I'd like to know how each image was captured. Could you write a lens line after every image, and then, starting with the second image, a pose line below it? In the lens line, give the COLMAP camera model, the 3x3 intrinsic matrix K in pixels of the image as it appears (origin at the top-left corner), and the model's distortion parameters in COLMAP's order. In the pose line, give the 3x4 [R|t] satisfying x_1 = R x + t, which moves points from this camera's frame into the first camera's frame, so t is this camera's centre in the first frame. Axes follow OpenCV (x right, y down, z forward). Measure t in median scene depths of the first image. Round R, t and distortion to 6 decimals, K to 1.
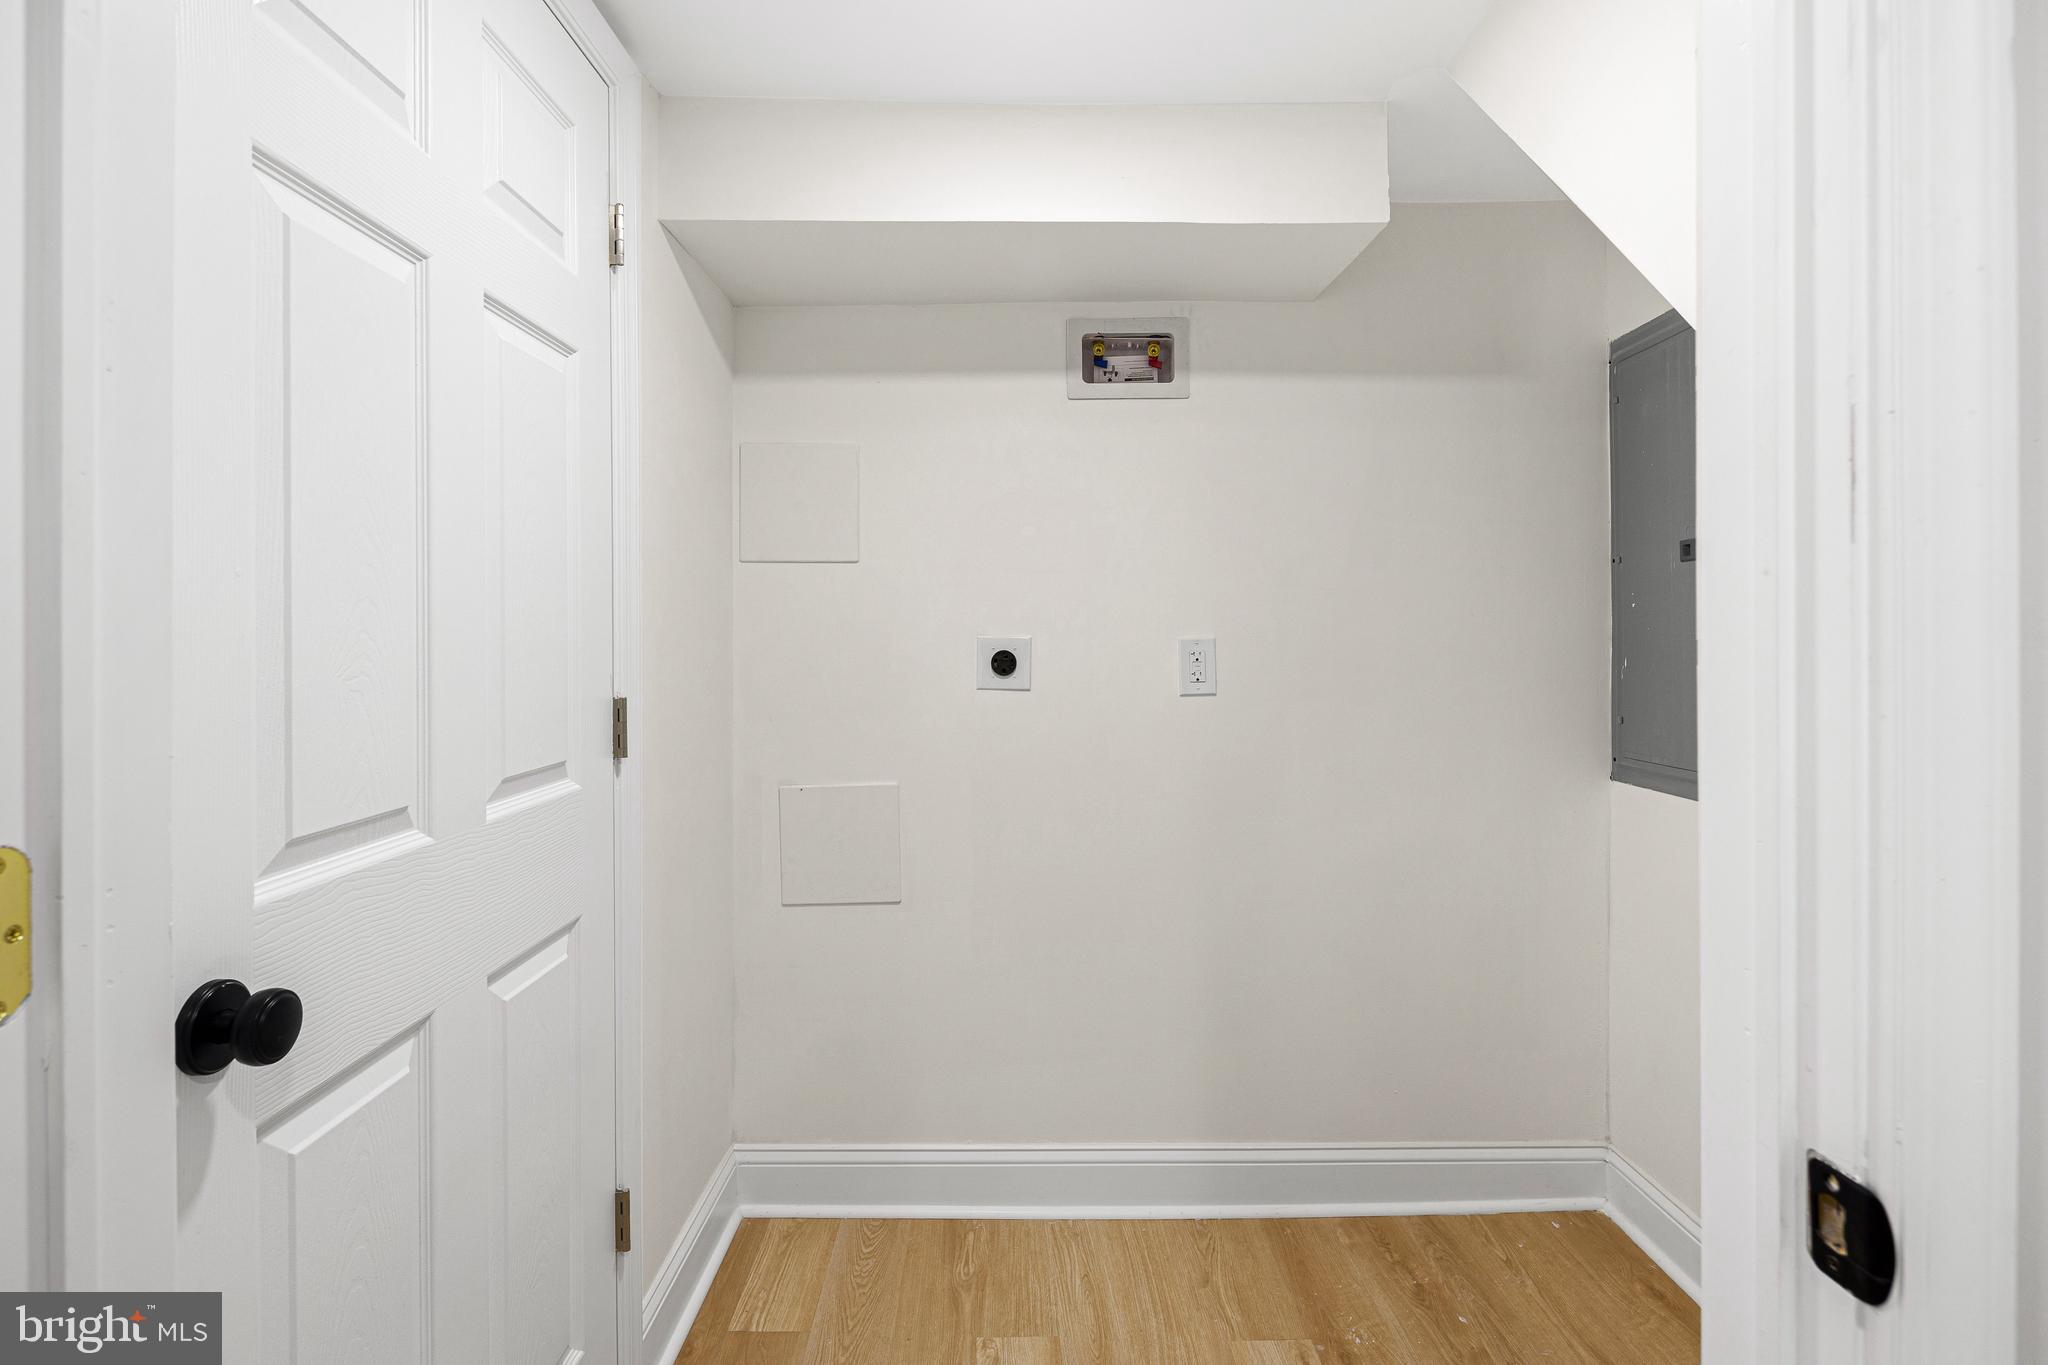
lens RADIAL K [[998.2, 0, 1024.2], [0, 998.2, 669.6], [0, 0, 1]] dist [0.002334, -0.000428]
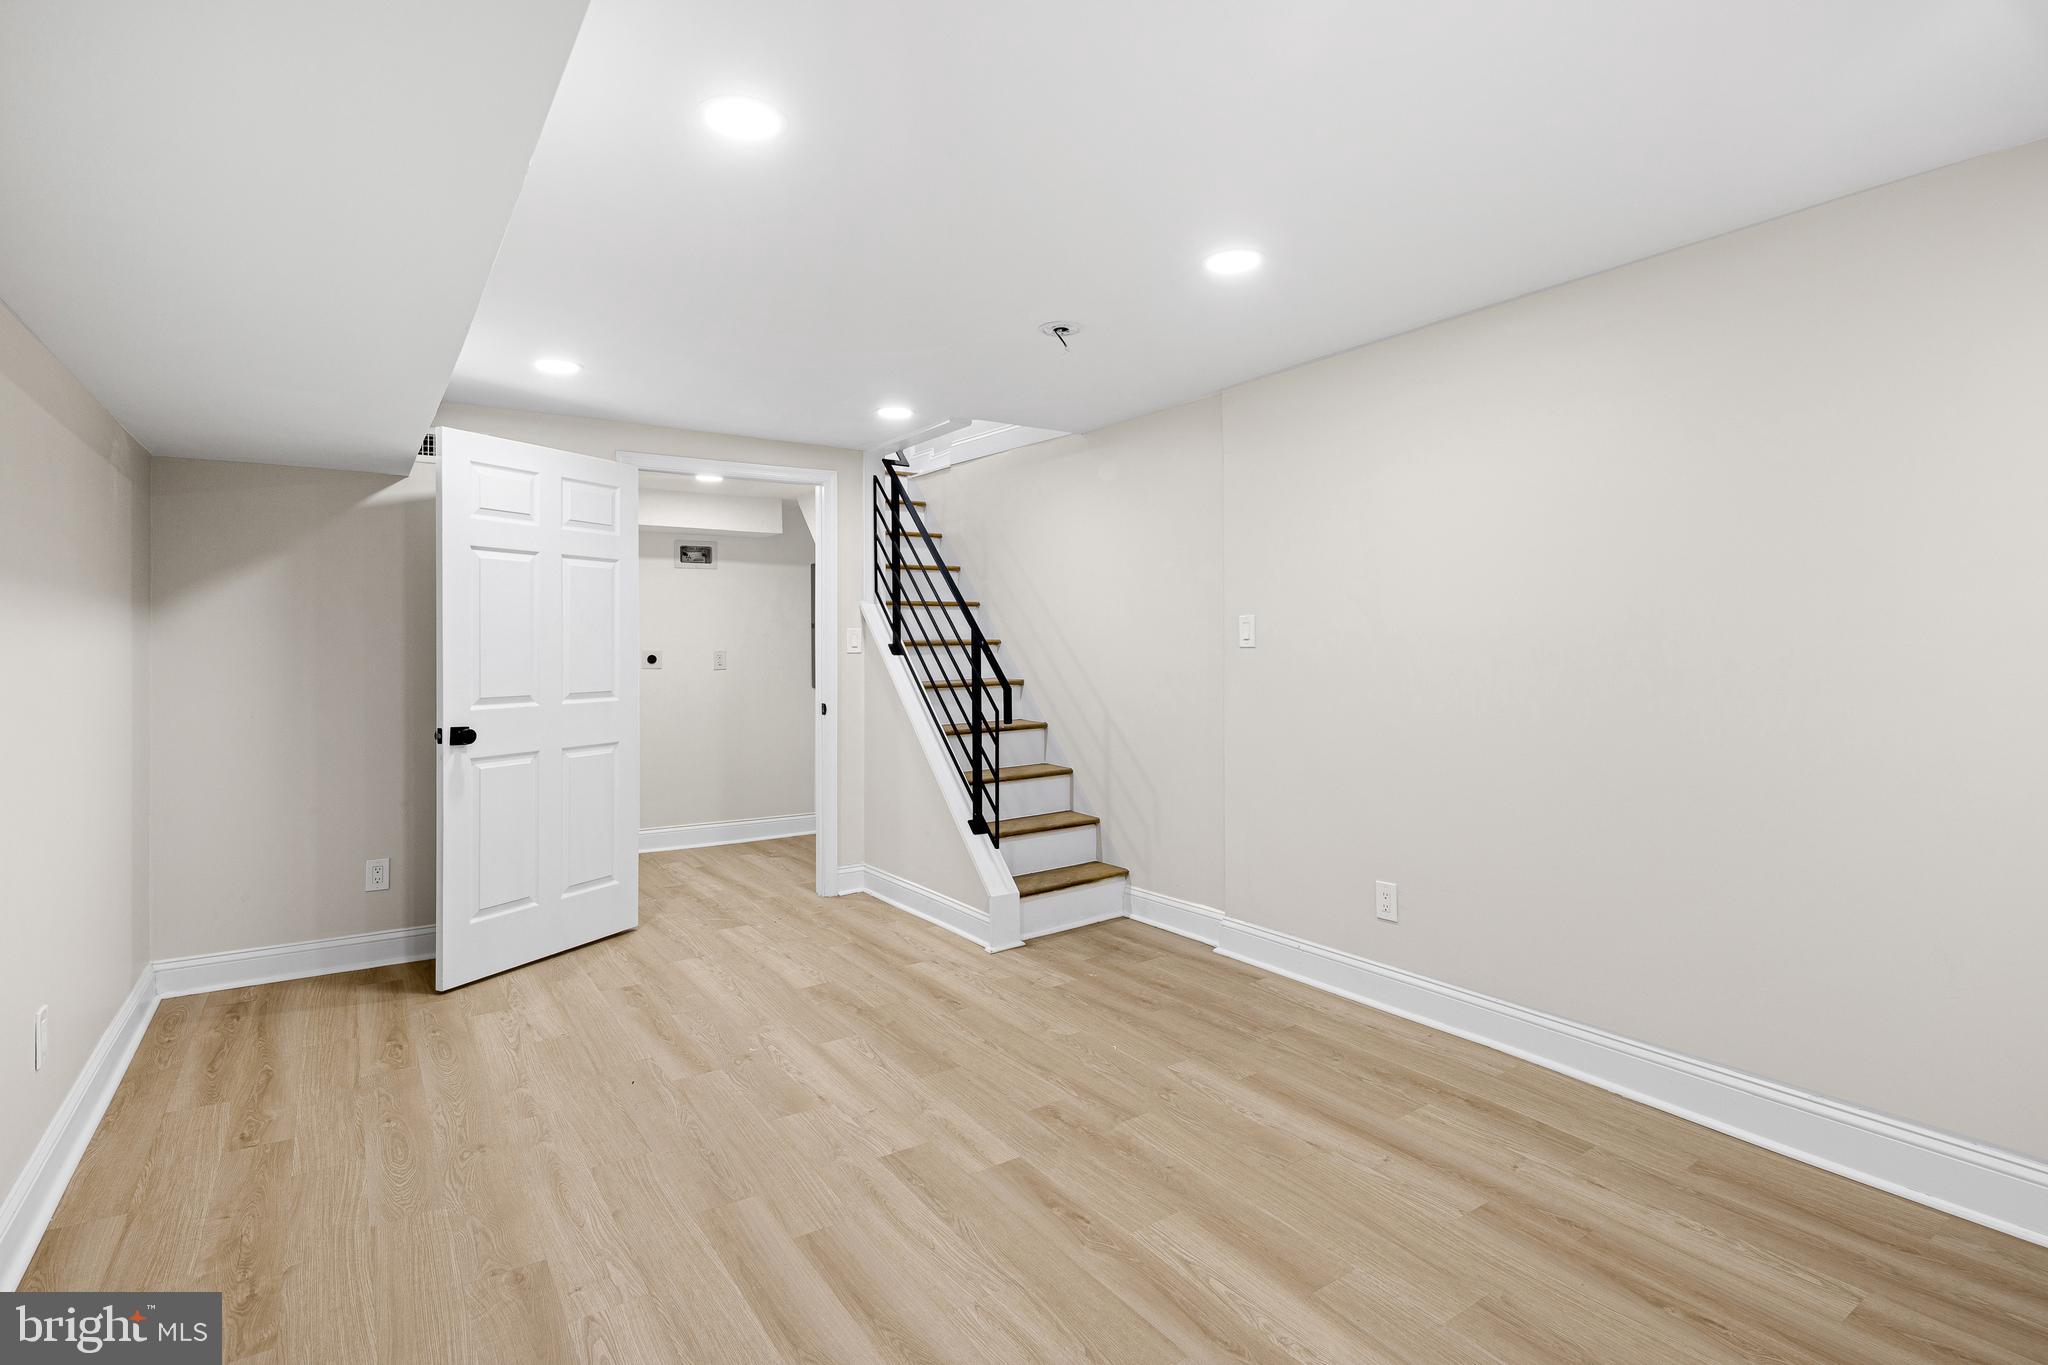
lens RADIAL K [[998.2, 0, 1023.4], [0, 998.2, 684.3], [0, 0, 1]] dist [0.002334, -0.000428]
pose [[0.820016, -0.002448, 0.572335, -0.789357], [-0.010518, 0.999758, 0.019345, 0.003594], [-0.572243, -0.021883, 0.819792, -1.974933]]
